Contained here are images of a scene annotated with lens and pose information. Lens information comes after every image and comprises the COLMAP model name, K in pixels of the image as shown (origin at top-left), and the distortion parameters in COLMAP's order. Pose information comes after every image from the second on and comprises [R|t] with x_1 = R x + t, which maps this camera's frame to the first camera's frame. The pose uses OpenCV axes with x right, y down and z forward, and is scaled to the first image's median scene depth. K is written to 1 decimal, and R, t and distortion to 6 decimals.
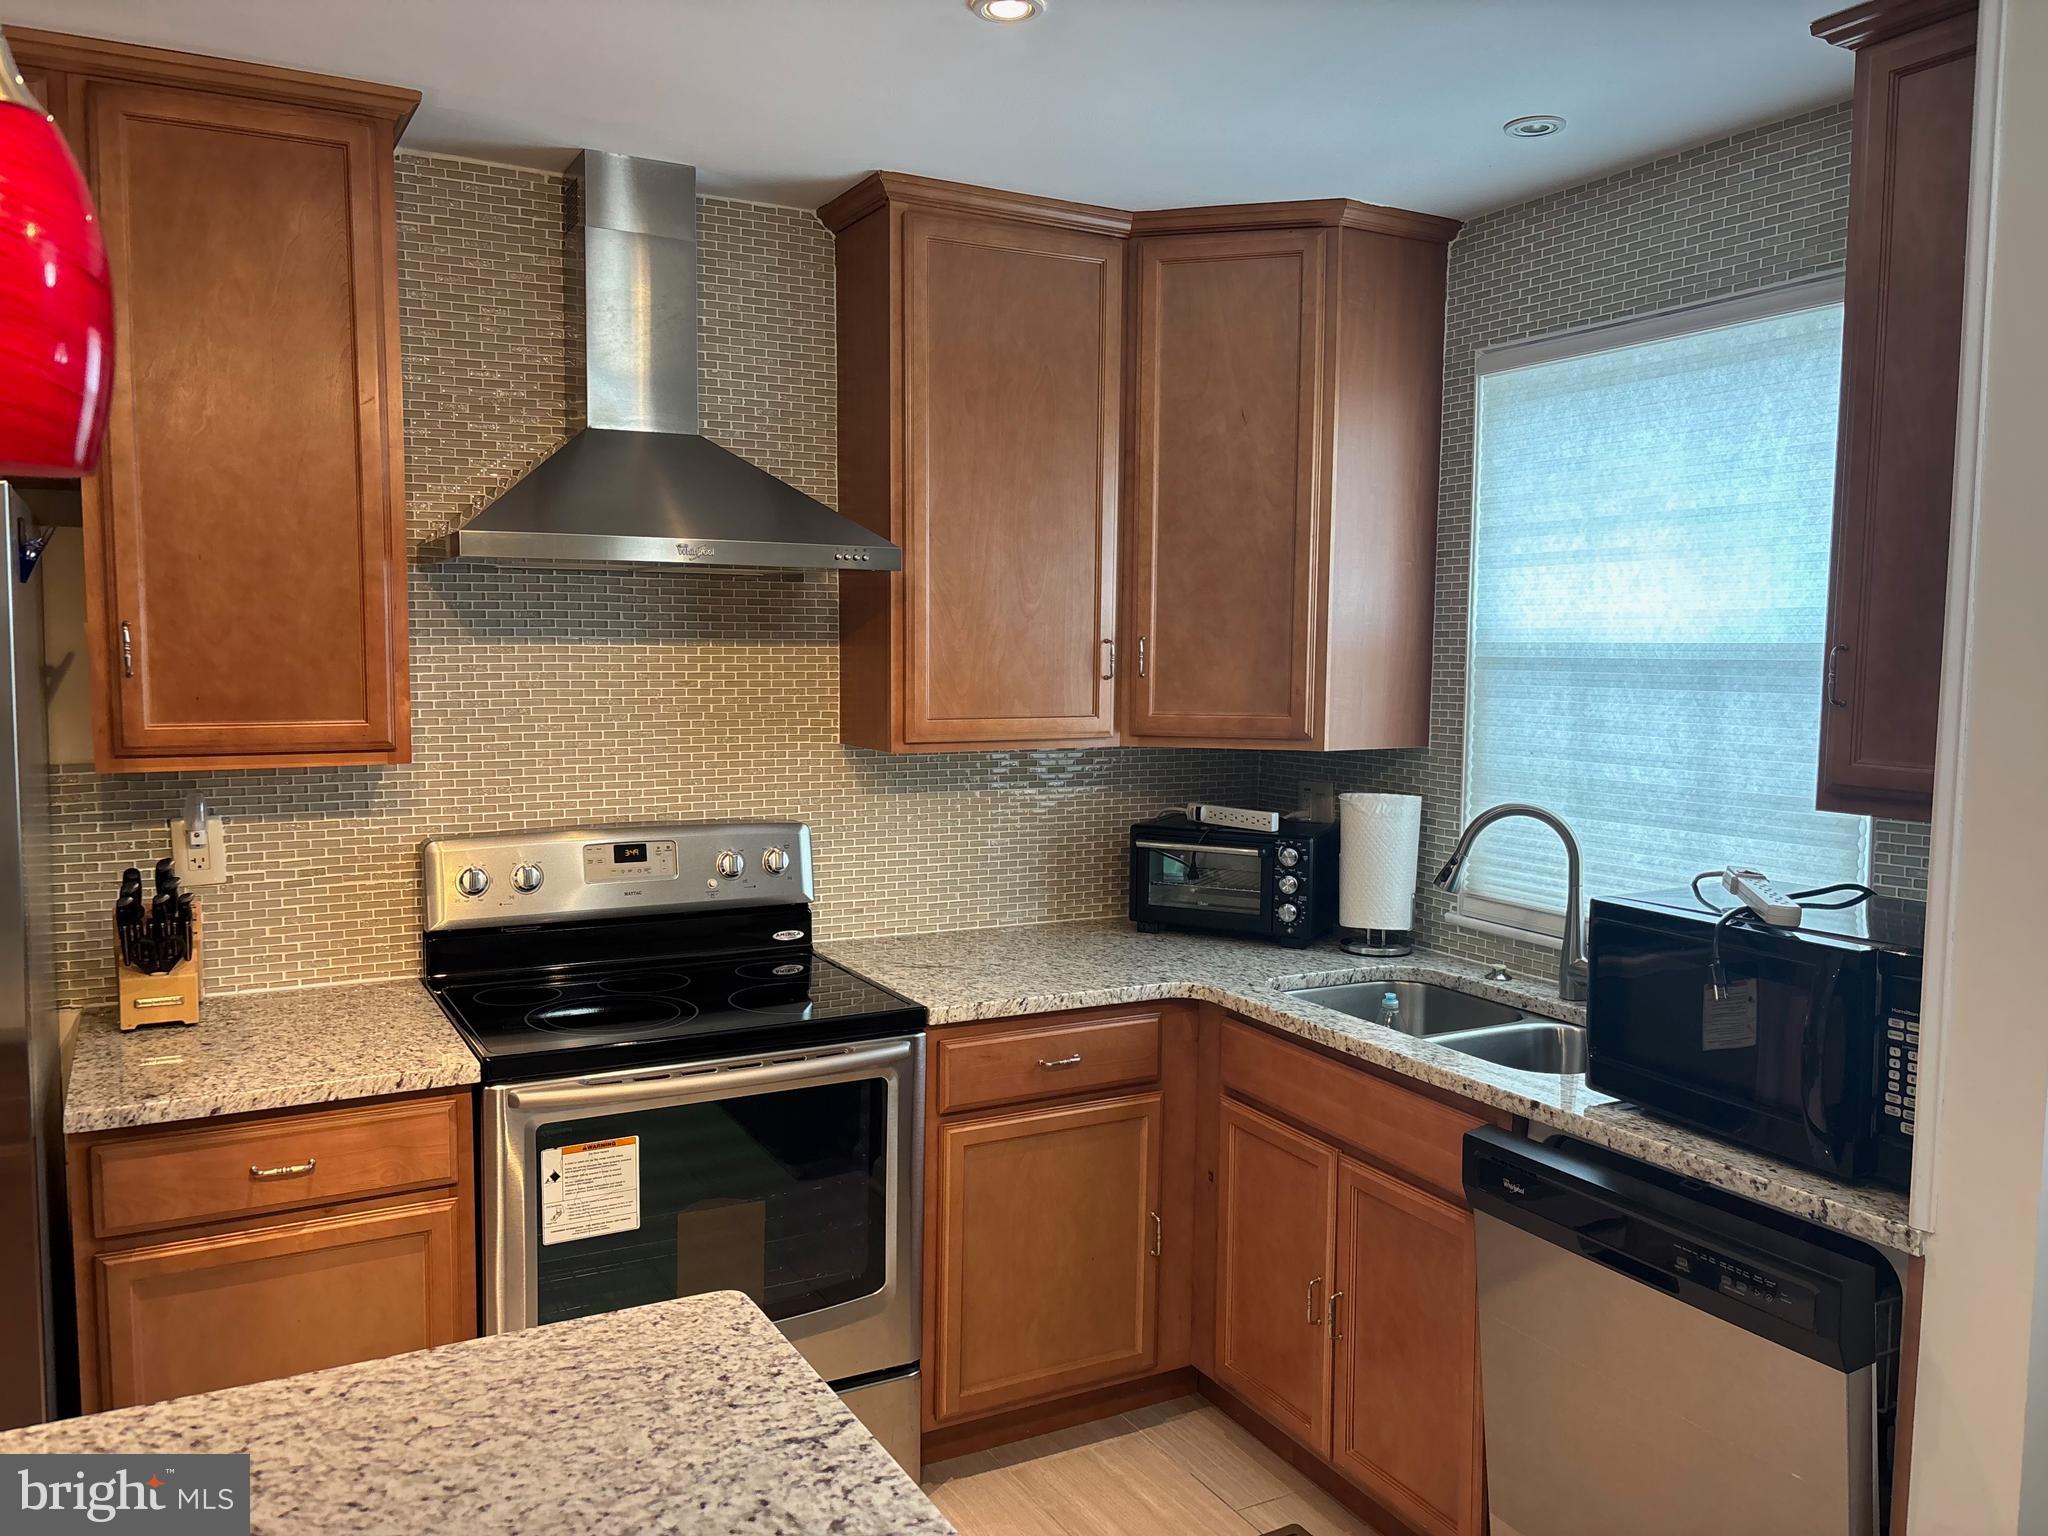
lens RADIAL K [[1567.7, 0, 1024.0], [0, 1567.7, 768.0], [0, 0, 1]] dist [0.057760, -0.085150]
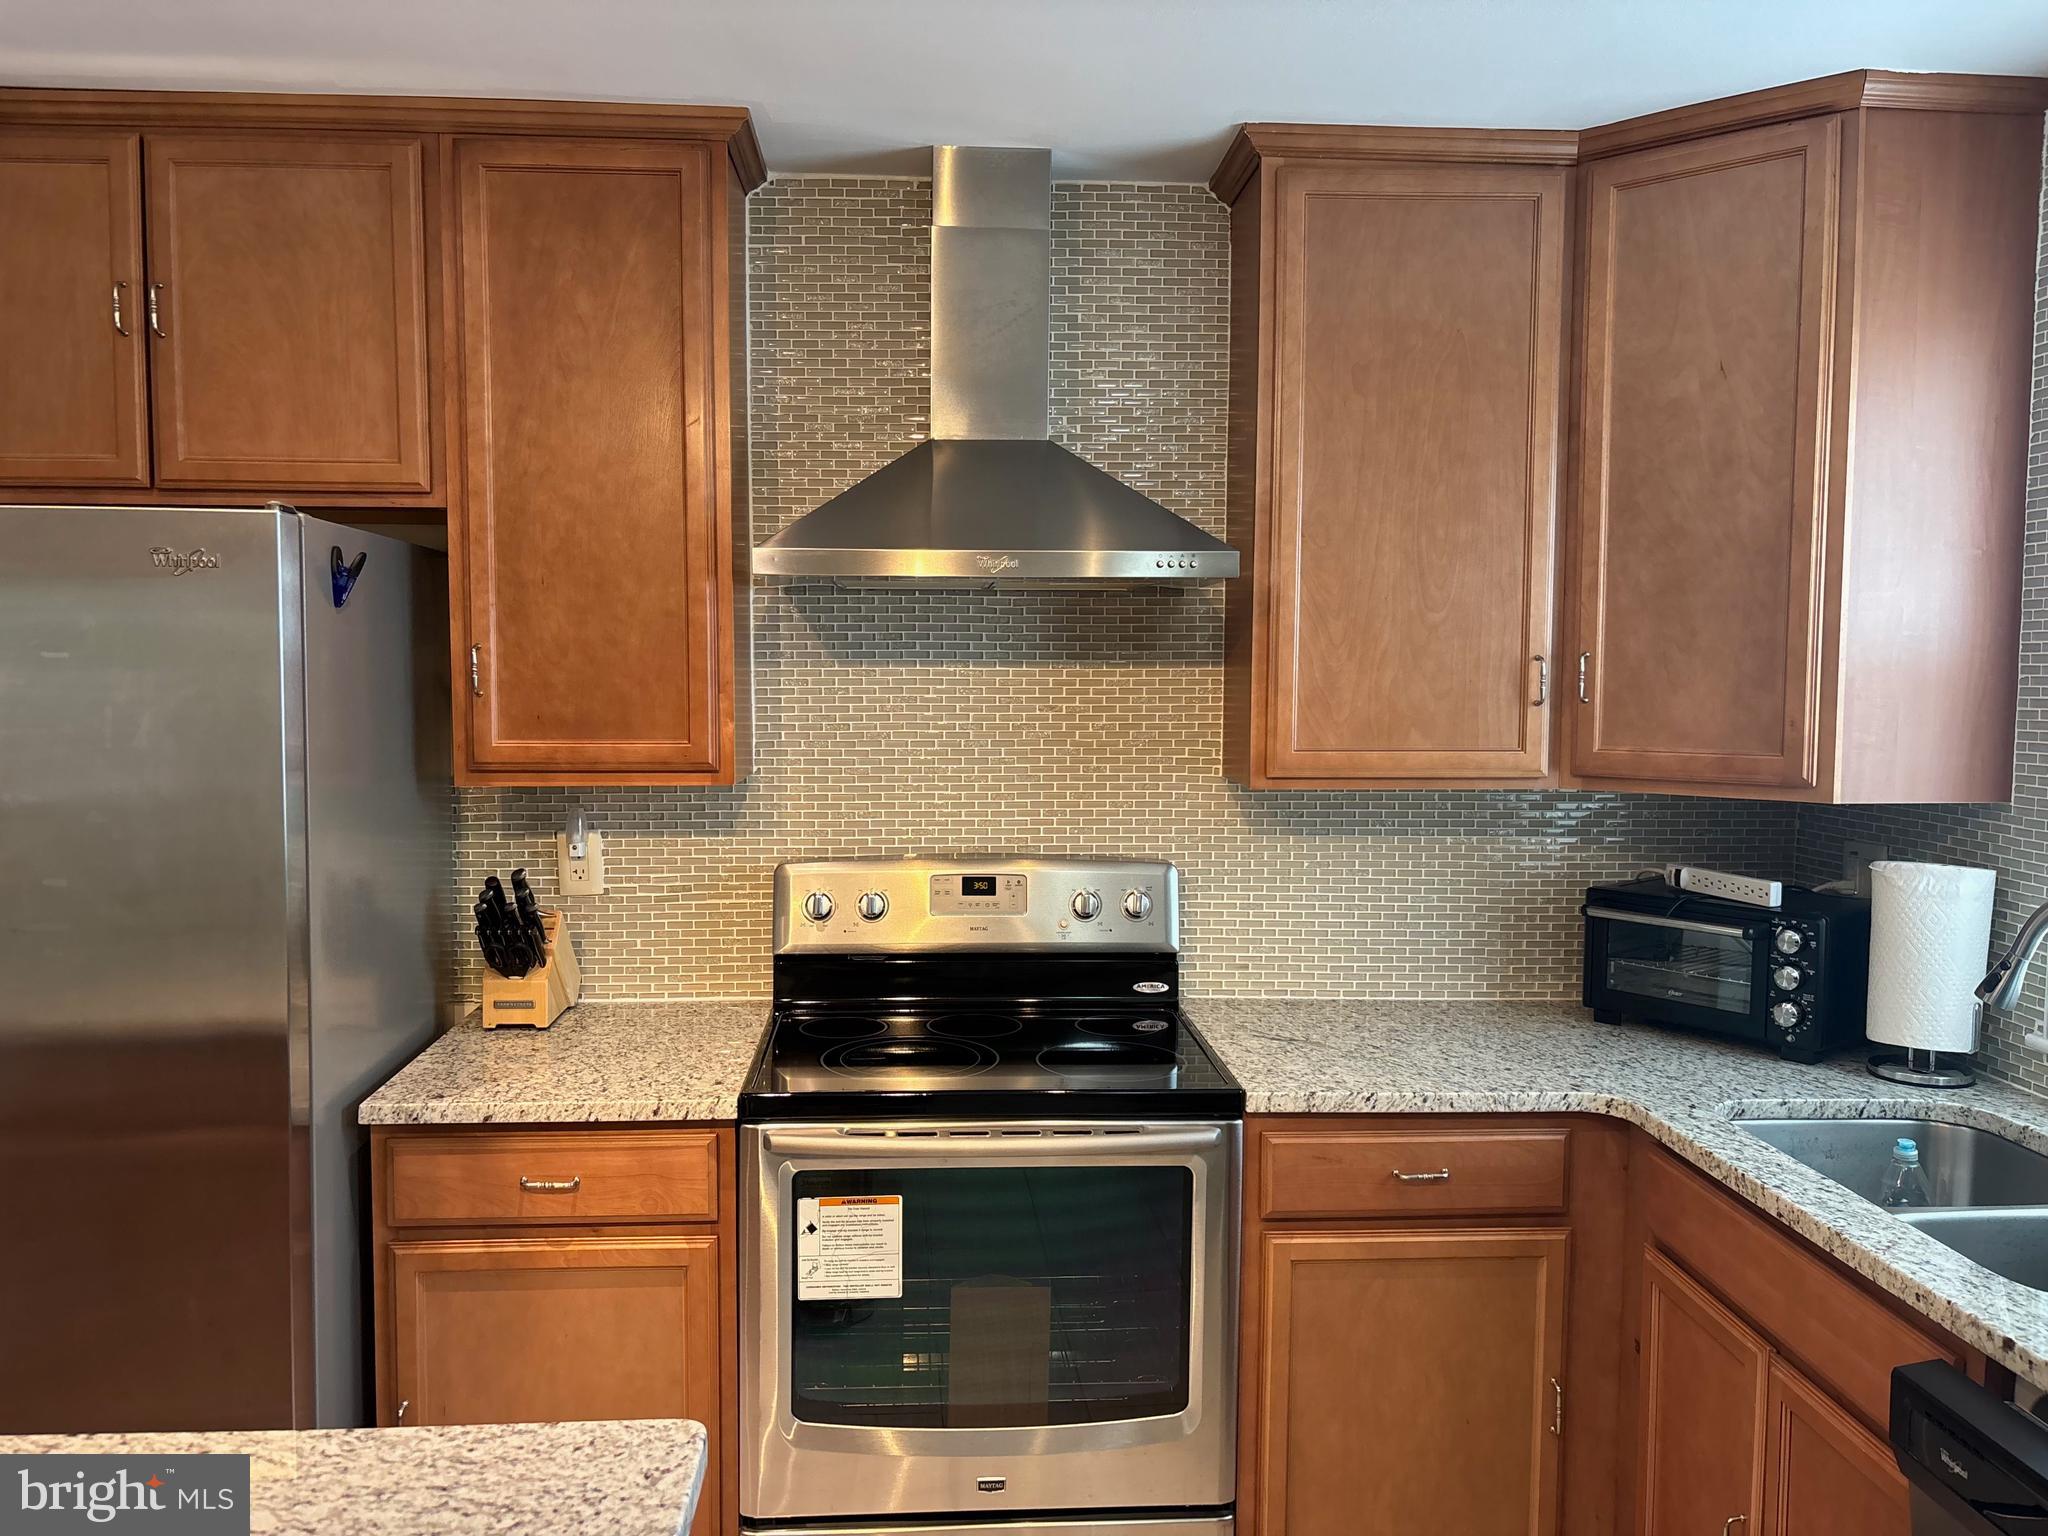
lens RADIAL K [[1556.9, 0, 1024.0], [0, 1556.9, 768.0], [0, 0, 1]] dist [0.044383, -0.074573]
pose [[0.904042, 0.024212, -0.426757, 0.181791], [-0.032294, 0.999410, -0.011710, -0.007573], [0.426221, 0.024368, 0.904291, 0.178304]]
